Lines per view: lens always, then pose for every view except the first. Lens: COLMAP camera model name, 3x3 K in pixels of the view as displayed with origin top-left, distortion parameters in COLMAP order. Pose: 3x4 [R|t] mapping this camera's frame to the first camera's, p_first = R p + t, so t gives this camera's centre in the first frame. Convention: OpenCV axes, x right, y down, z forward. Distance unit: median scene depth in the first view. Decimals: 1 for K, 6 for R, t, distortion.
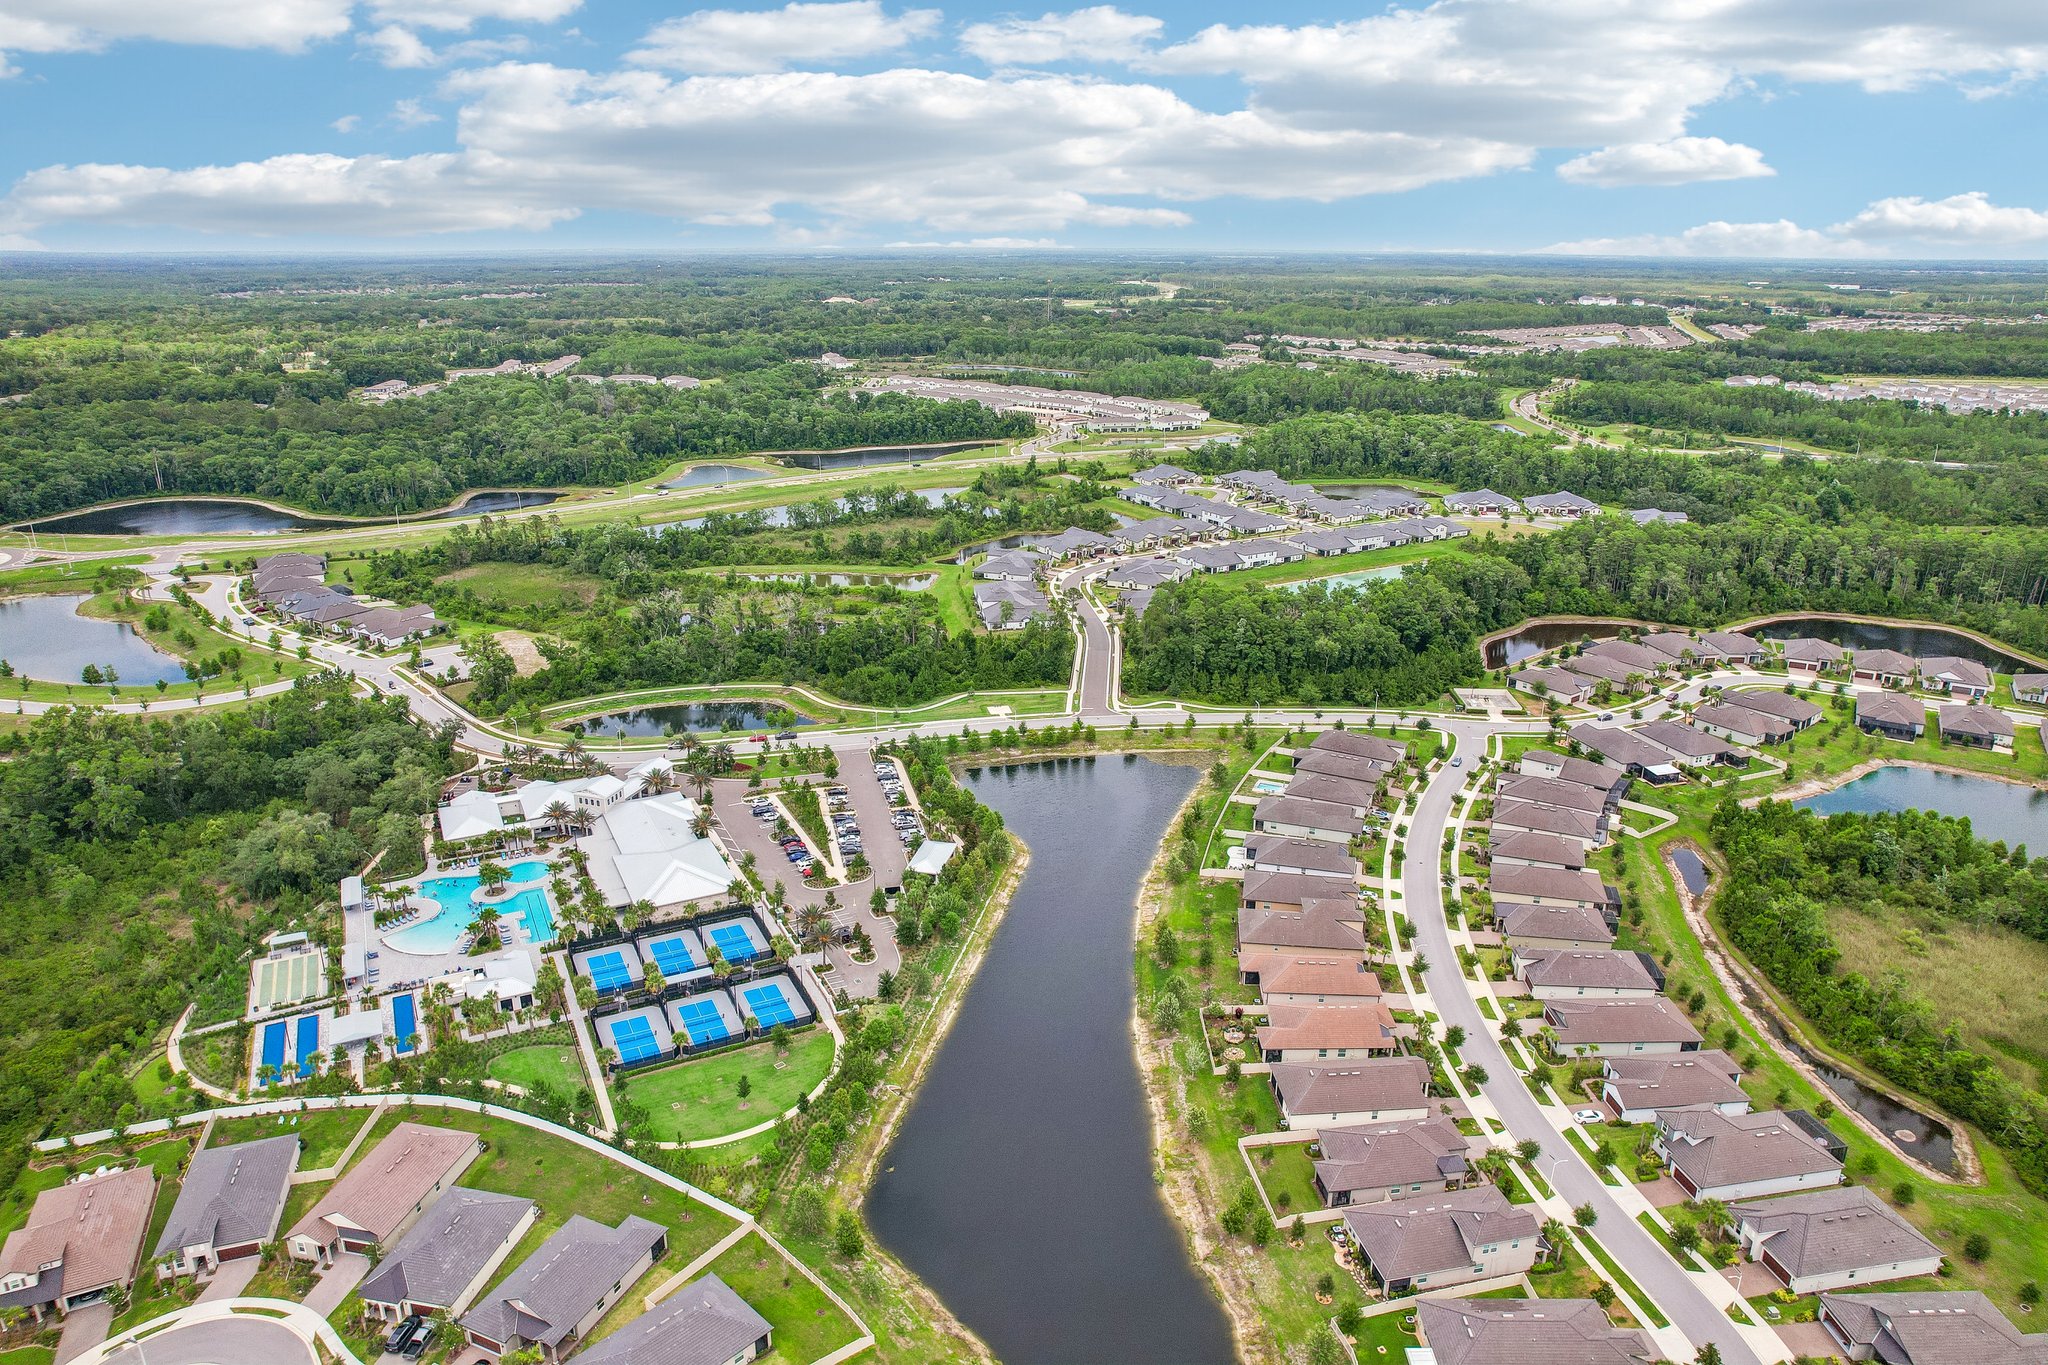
lens RADIAL K [[1310.7, 0, 1024.0], [0, 1310.7, 682.5], [0, 0, 1]] dist [-0.080500, 0.070682]
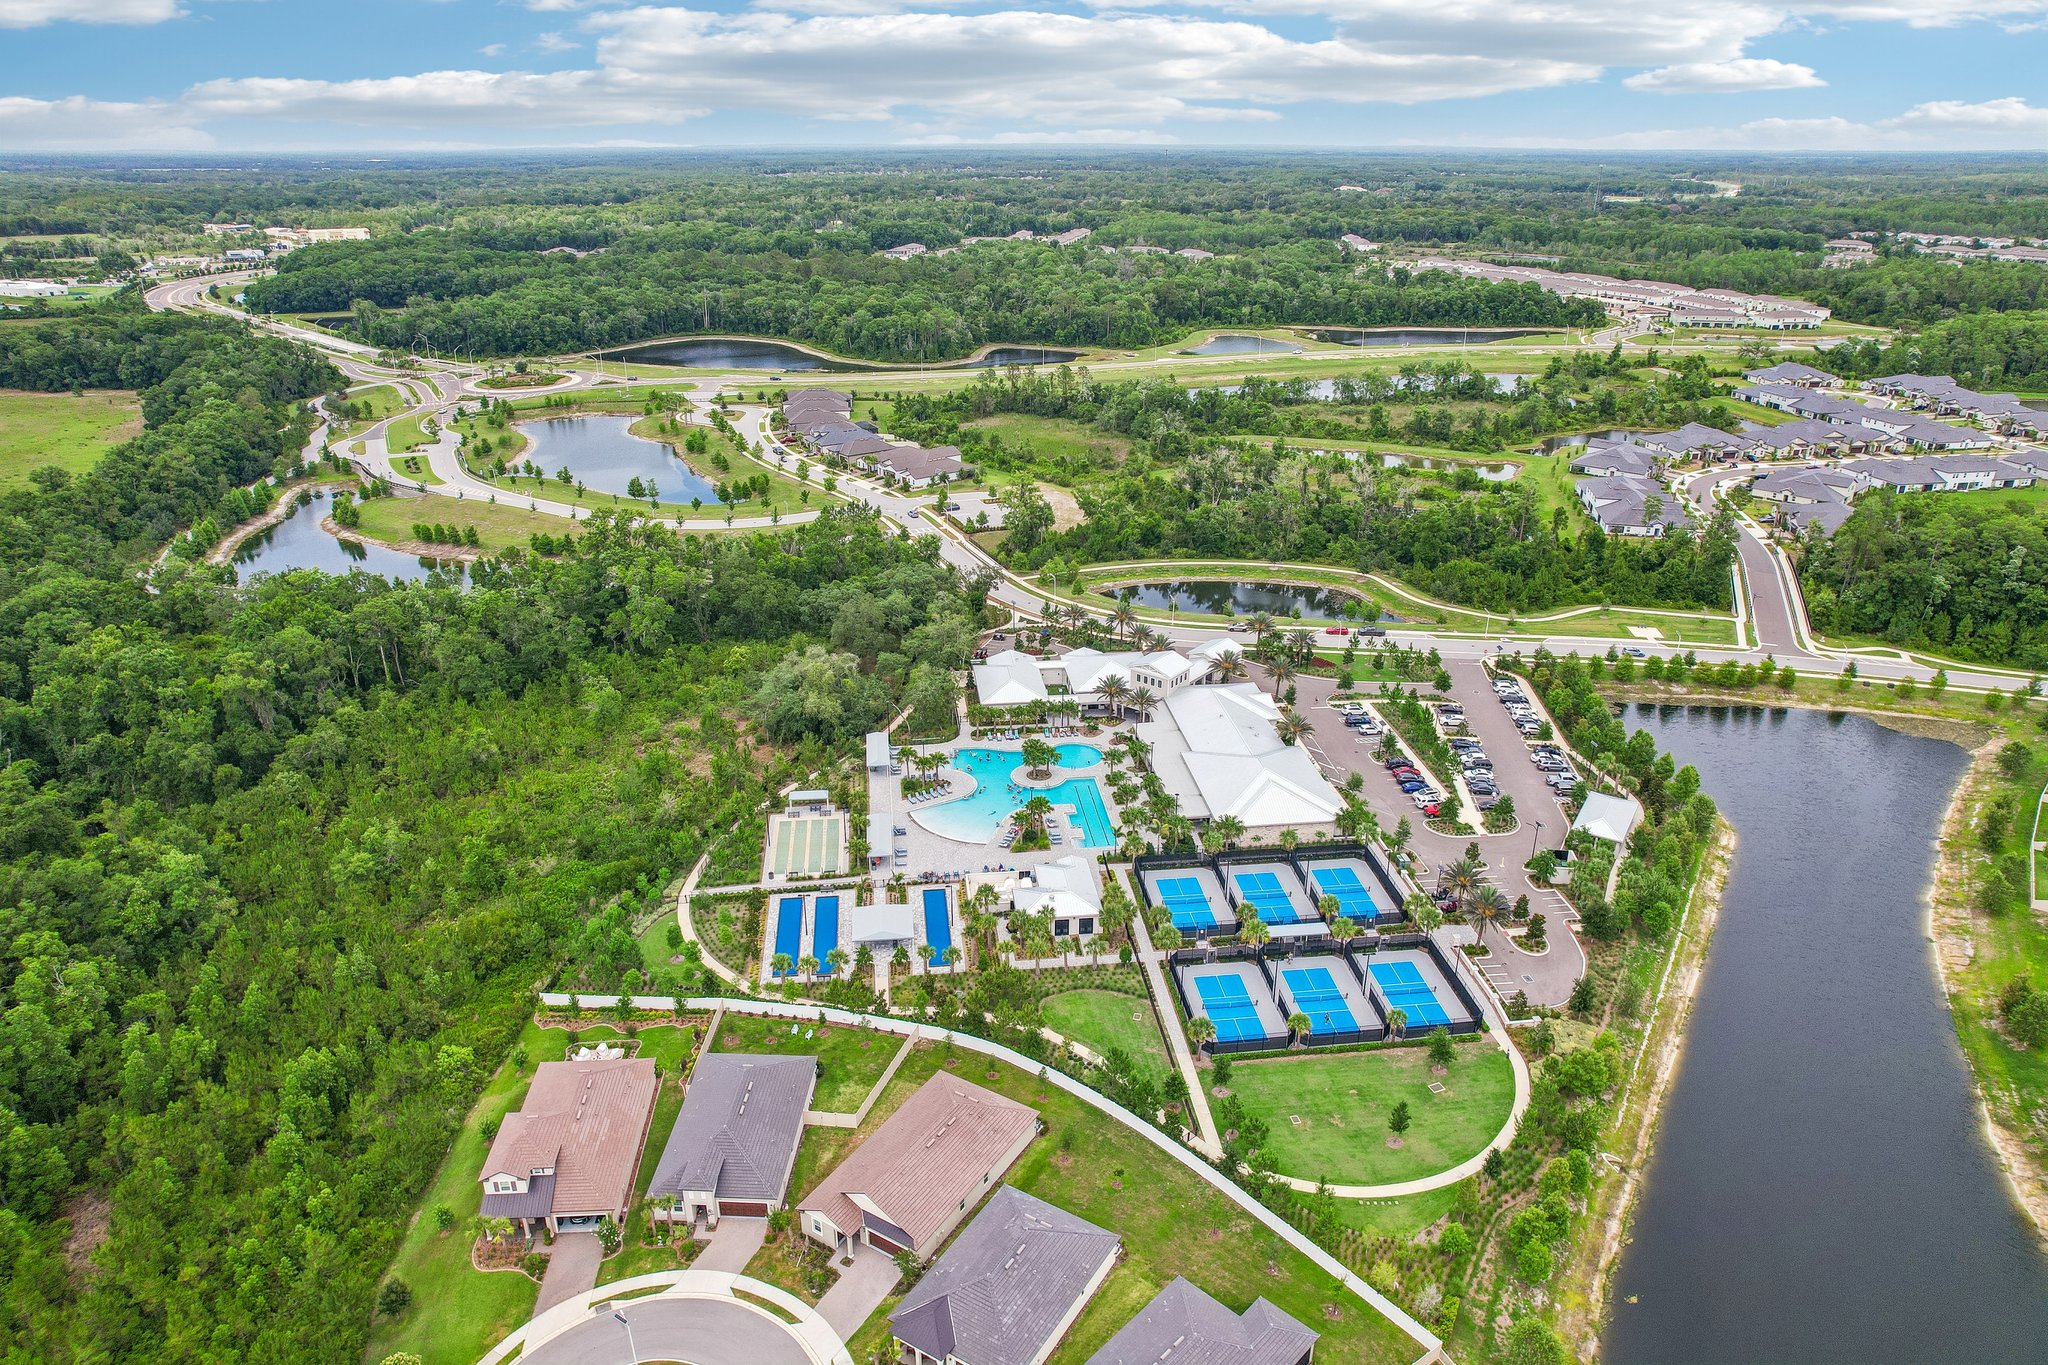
lens RADIAL K [[1310.7, 0, 1024.0], [0, 1310.7, 682.5], [0, 0, 1]] dist [-0.080500, 0.070682]
pose [[0.938060, 0.131295, -0.320634, -0.133650], [-0.108442, 0.990182, 0.088203, 0.026660], [0.329066, -0.047970, 0.943088, 0.183730]]
